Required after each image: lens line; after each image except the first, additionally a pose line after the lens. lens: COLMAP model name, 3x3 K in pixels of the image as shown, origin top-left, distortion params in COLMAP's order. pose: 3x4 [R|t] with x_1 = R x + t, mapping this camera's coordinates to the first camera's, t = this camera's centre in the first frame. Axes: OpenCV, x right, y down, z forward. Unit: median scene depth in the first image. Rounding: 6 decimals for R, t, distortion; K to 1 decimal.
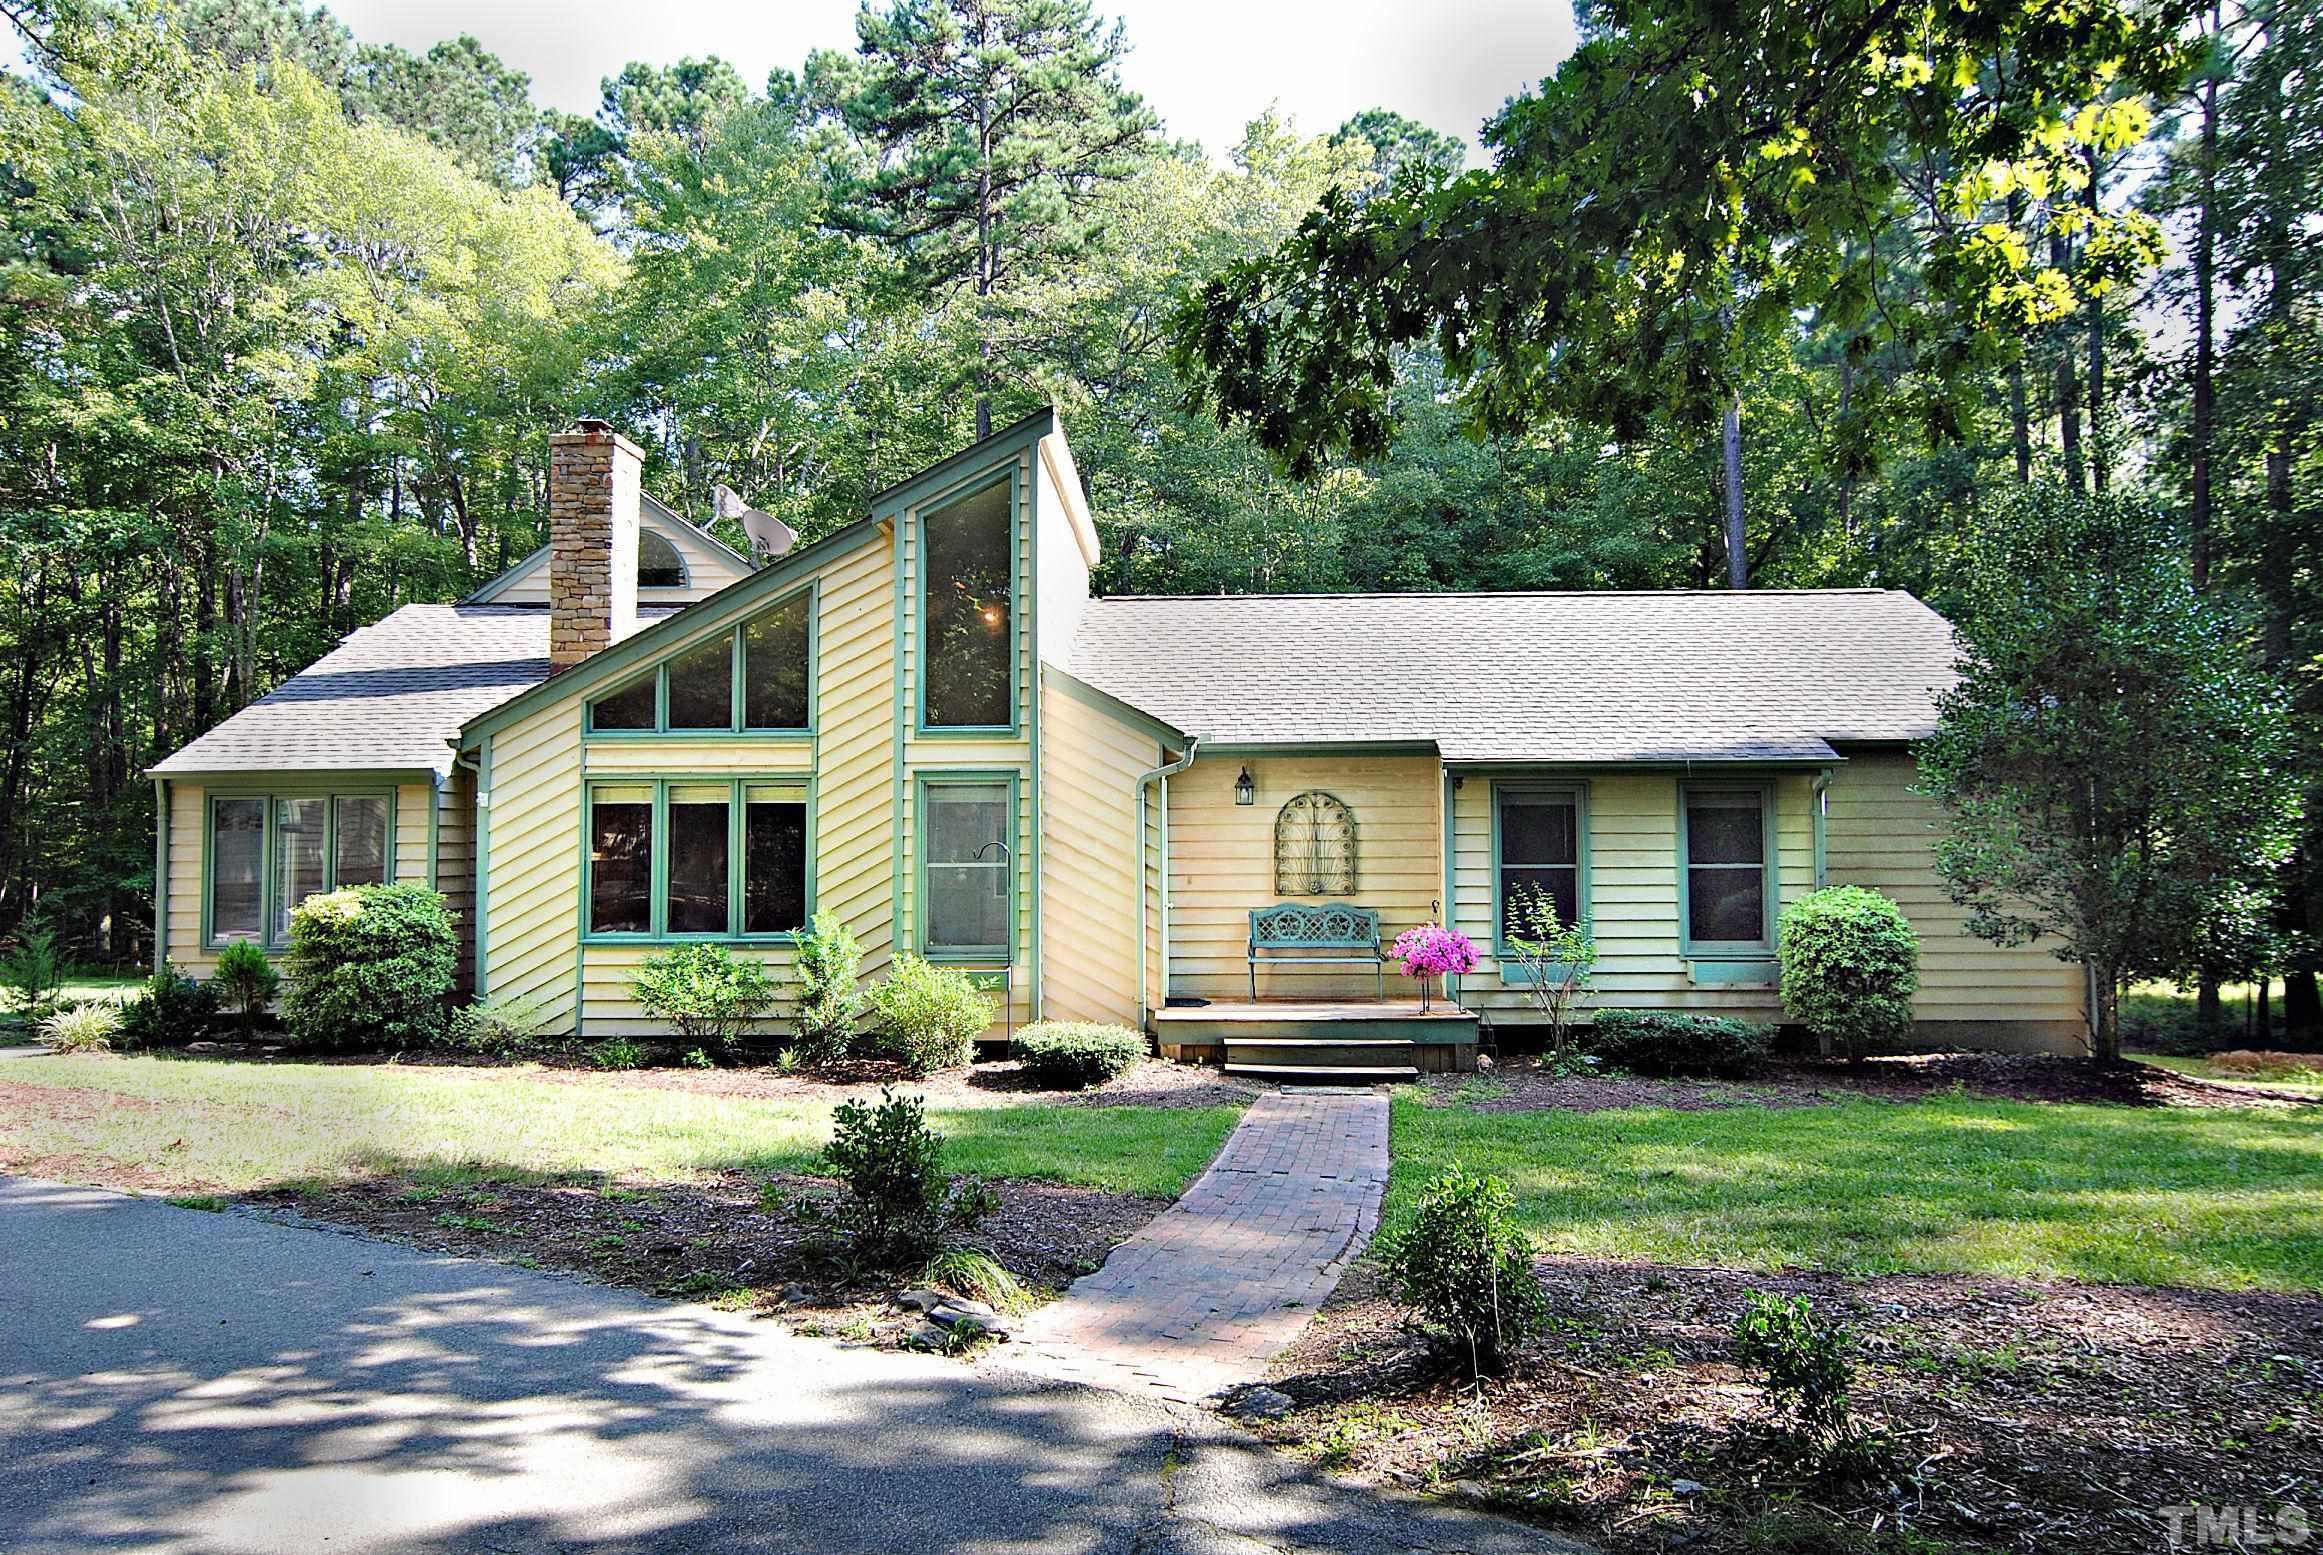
lens RADIAL K [[1523.3, 0, 1161.5], [0, 1523.3, 777.5], [0, 0, 1]] dist [-0.007547, -0.002028]
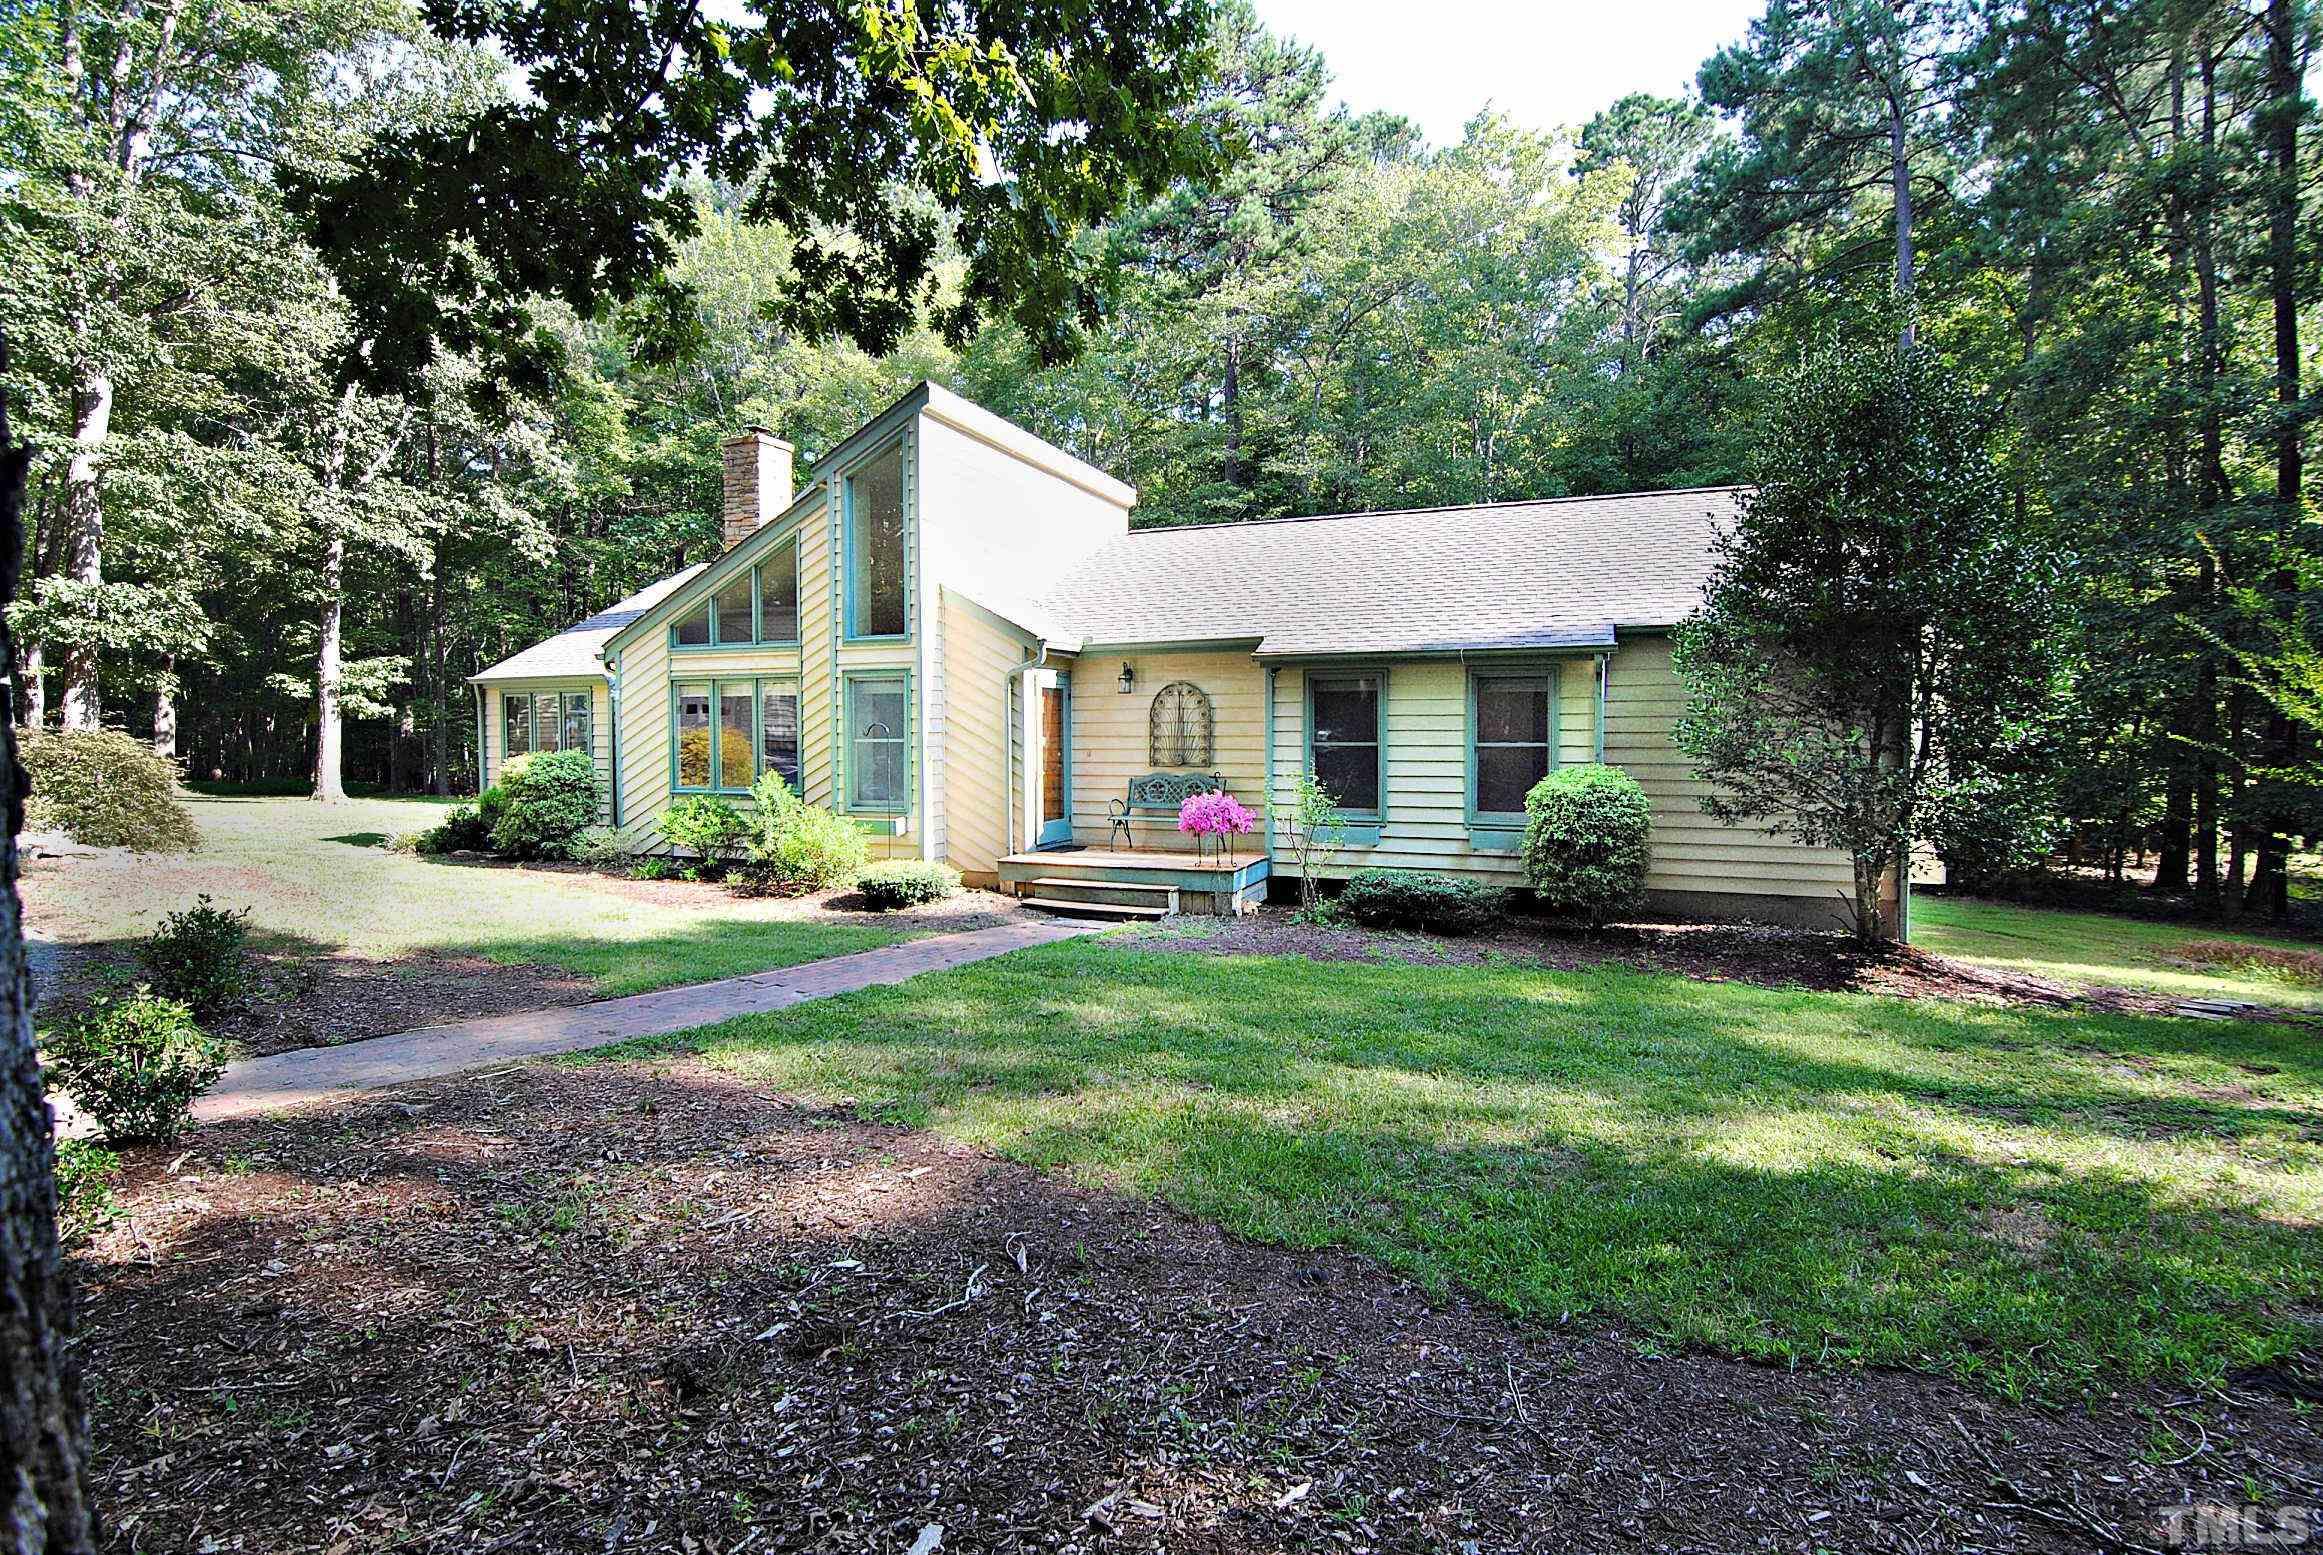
lens RADIAL K [[1116.9, 0, 1161.5], [0, 1116.9, 777.5], [0, 0, 1]] dist [-0.001070, -0.018731]
pose [[0.939144, 0.015888, -0.343156, 0.413051], [0.014791, 0.996133, 0.086601, 0.008036], [0.343205, -0.086407, 0.935278, 0.155216]]
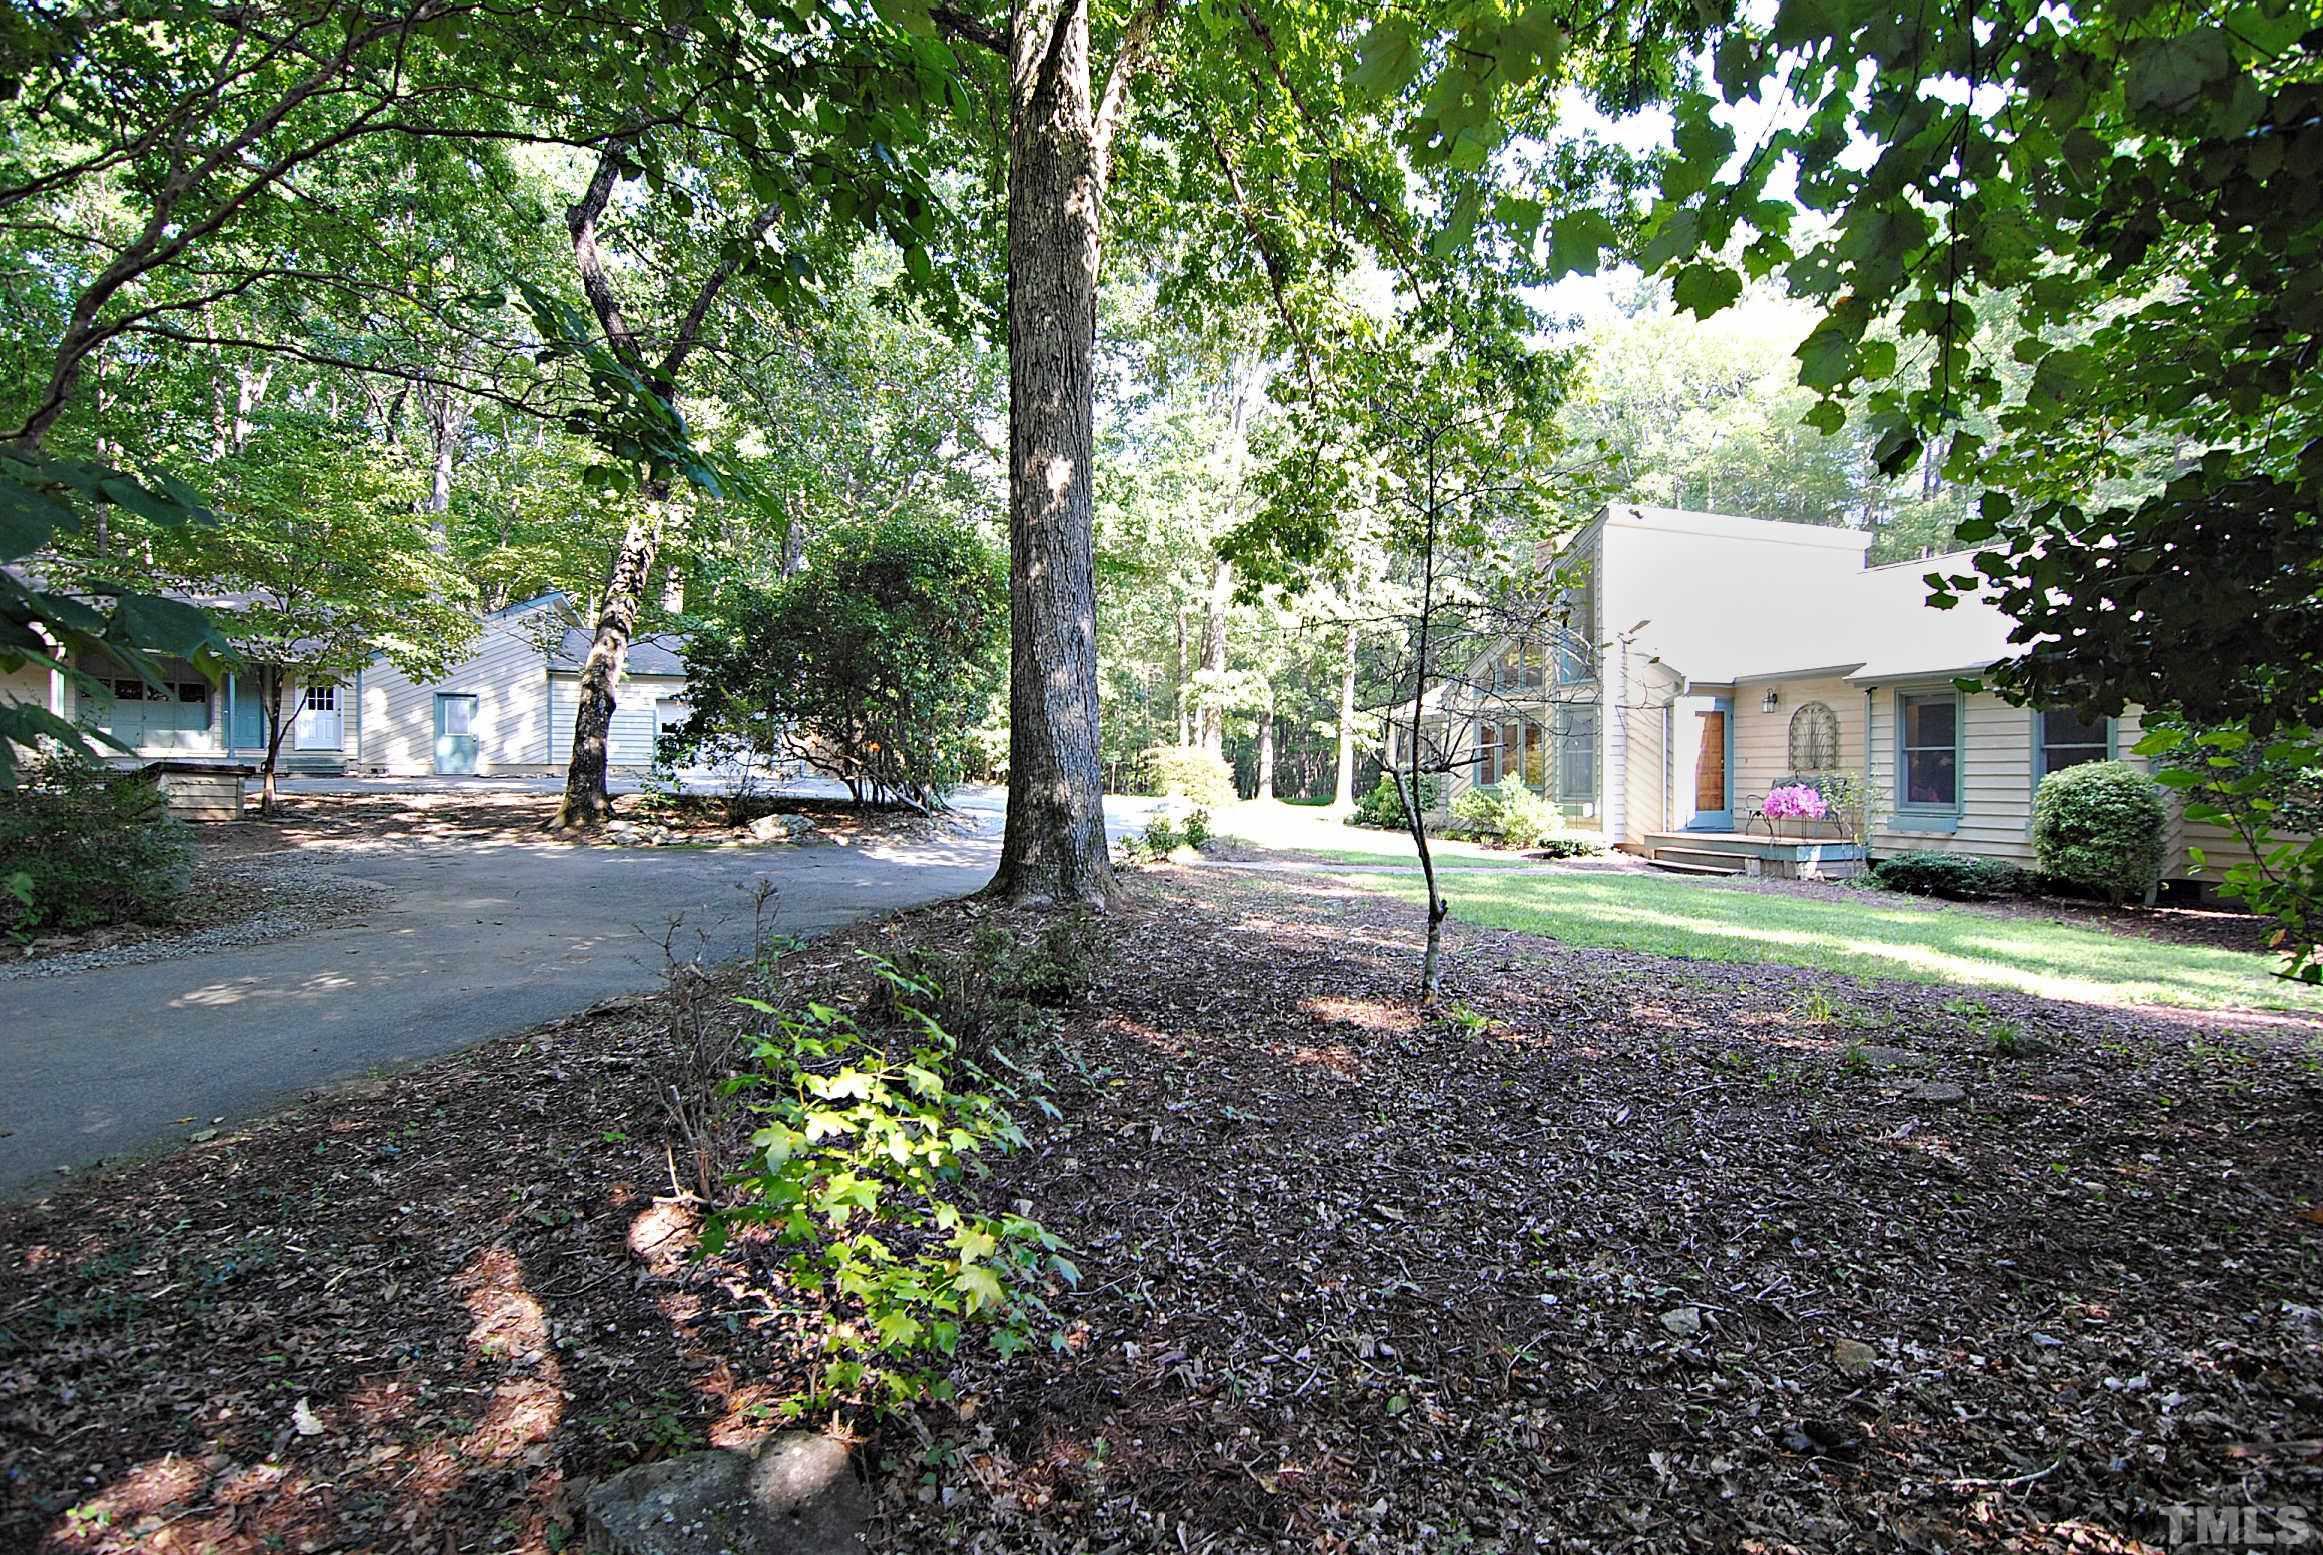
lens RADIAL K [[1112.8, 0, 1161.5], [0, 1112.8, 777.5], [0, 0, 1]] dist [-0.004173, -0.000840]
pose [[0.361541, 0.009919, -0.932304, 0.940994], [0.038273, 0.998943, 0.025469, 0.032475], [0.931571, -0.044890, 0.360779, -0.010890]]
